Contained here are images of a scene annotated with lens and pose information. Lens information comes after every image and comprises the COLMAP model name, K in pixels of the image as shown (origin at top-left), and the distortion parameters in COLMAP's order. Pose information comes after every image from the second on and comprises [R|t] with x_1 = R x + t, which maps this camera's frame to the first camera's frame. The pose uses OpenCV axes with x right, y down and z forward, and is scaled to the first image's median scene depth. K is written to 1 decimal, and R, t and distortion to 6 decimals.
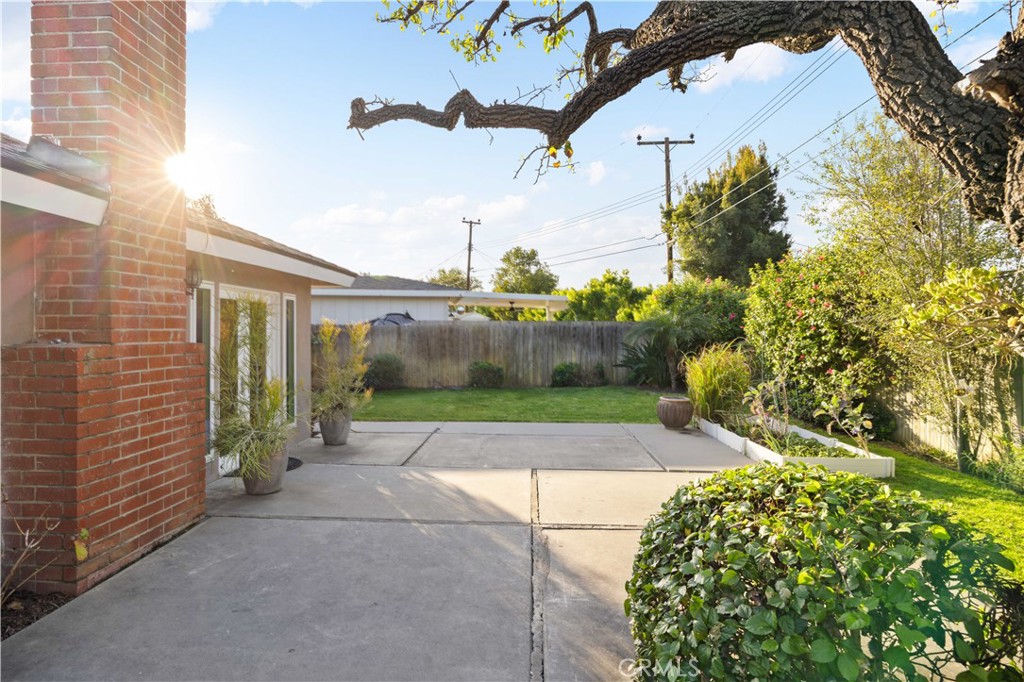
lens RADIAL K [[543.7, 0, 510.6], [0, 543.7, 340.5], [0, 0, 1]] dist [0.002247, 0.000376]
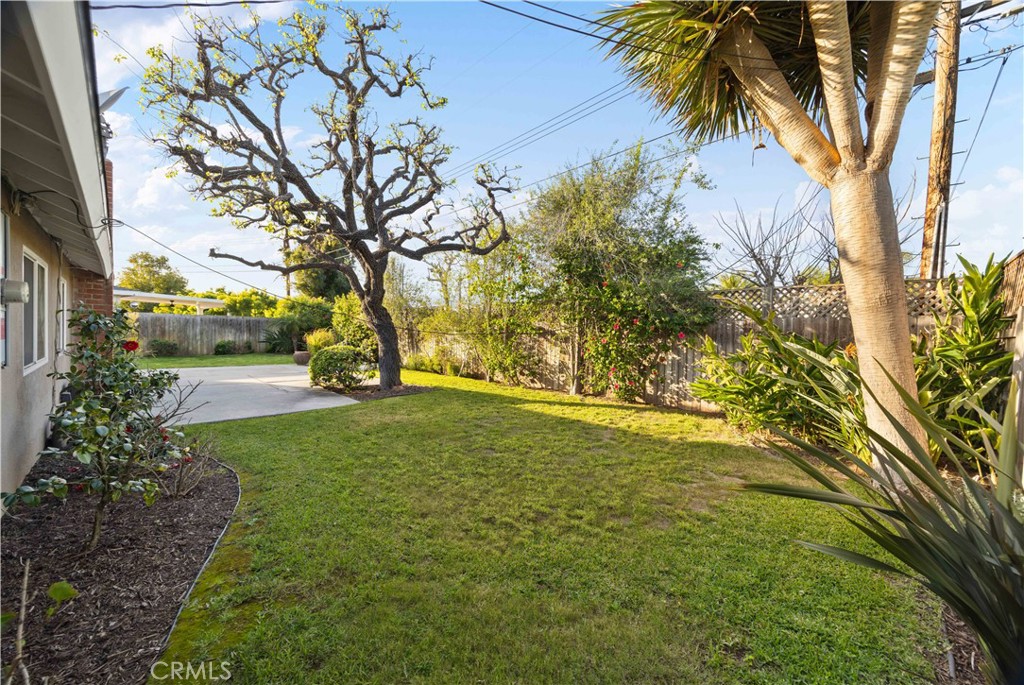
lens RADIAL K [[388.3, 0, 511.3], [0, 388.3, 338.0], [0, 0, 1]] dist [-0.001355, -0.000087]
pose [[0.672658, -0.000120, 0.739954, -0.190195], [-0.008710, 0.999929, 0.008080, 0.016061], [-0.739902, -0.011880, 0.672609, -0.459942]]
